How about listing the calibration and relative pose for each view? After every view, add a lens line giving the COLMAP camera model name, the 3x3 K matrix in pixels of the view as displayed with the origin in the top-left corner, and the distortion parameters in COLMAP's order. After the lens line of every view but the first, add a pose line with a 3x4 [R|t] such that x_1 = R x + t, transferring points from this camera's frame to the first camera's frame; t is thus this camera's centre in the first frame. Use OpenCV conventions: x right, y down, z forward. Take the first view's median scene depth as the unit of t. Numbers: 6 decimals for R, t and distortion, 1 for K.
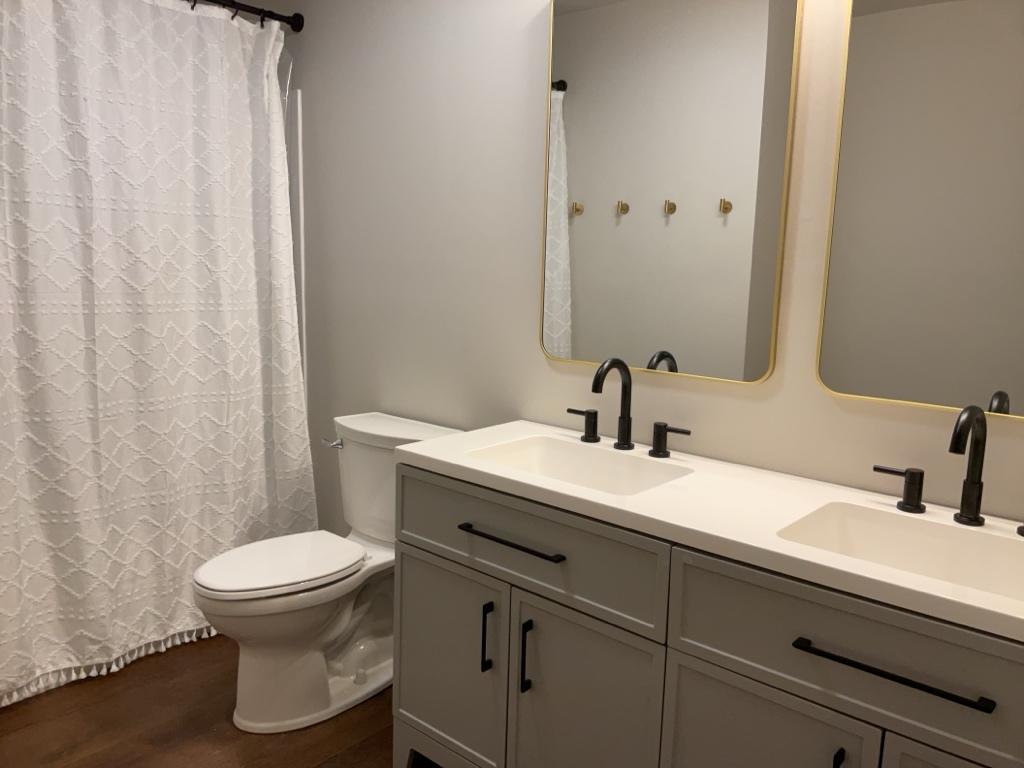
lens RADIAL K [[807.5, 0, 512.0], [0, 807.5, 384.0], [0, 0, 1]] dist [0.042712, -0.083408]
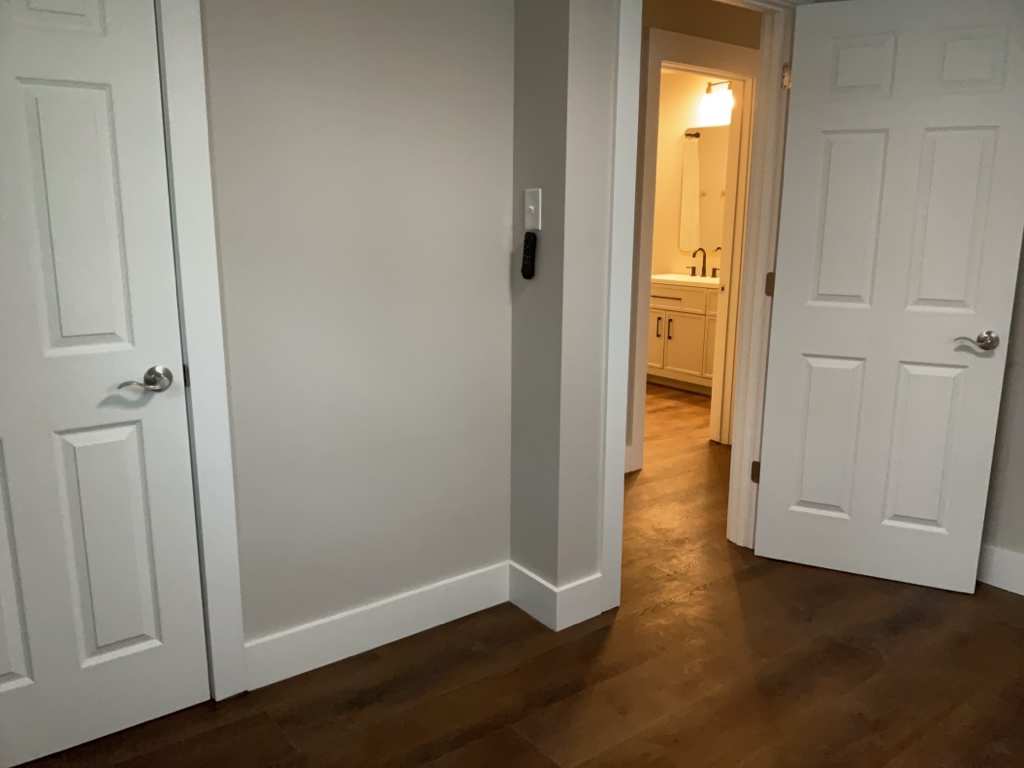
lens RADIAL K [[794.6, 0, 512.0], [0, 794.6, 384.0], [0, 0, 1]] dist [0.100116, -0.228406]
pose [[0.979759, 0.017347, -0.199428, 0.036315], [-0.008534, 0.998952, 0.044965, 0.371795], [0.199999, -0.042353, 0.978880, -2.290728]]
